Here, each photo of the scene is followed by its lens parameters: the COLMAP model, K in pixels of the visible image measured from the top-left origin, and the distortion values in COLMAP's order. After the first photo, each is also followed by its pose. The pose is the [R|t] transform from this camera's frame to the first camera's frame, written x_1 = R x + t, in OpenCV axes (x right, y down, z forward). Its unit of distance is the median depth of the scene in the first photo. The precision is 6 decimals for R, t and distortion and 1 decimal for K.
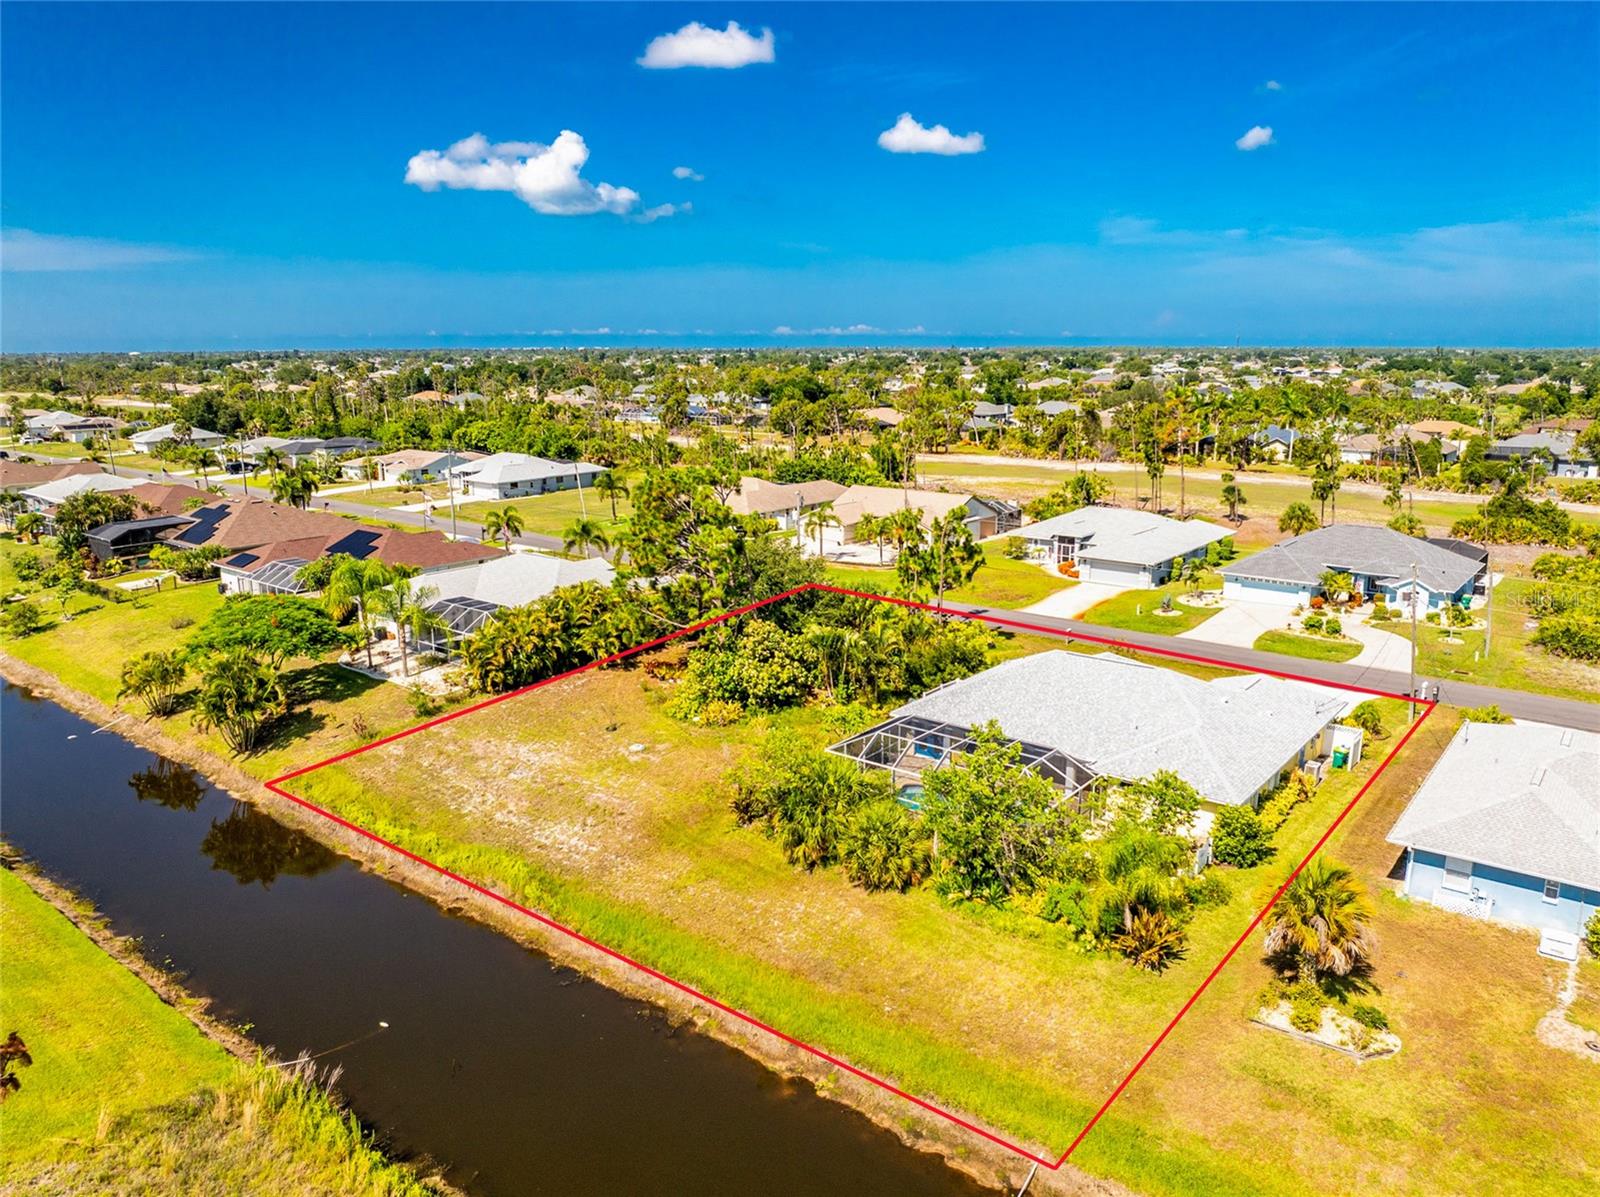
lens RADIAL K [[1140.7, 0, 799.3], [0, 1140.7, 571.4], [0, 0, 1]] dist [-0.043448, 0.002531]
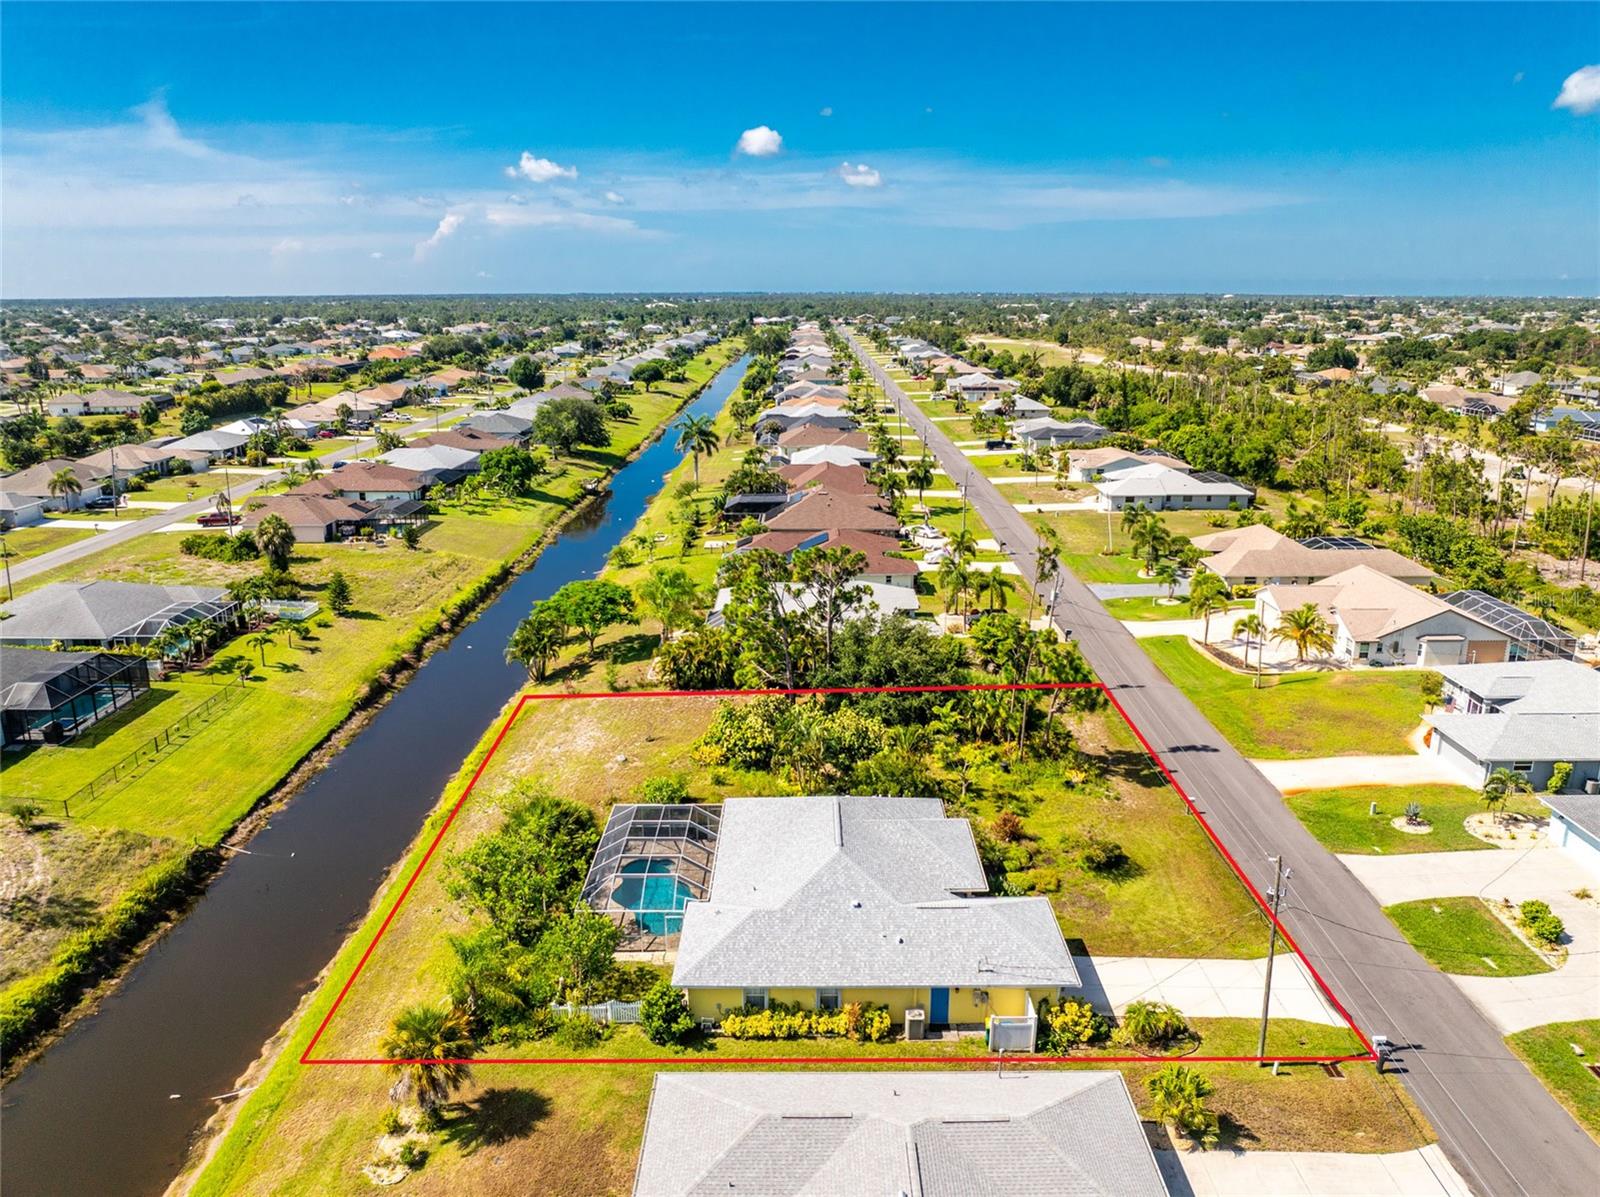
lens RADIAL K [[1132.5, 0, 800.2], [0, 1132.5, 563.2], [0, 0, 1]] dist [-0.037458, 0.000391]
pose [[0.625658, 0.184674, -0.757923, 0.751747], [-0.151314, 0.981852, 0.114328, -0.197130], [0.765282, 0.043154, 0.642247, 0.264281]]
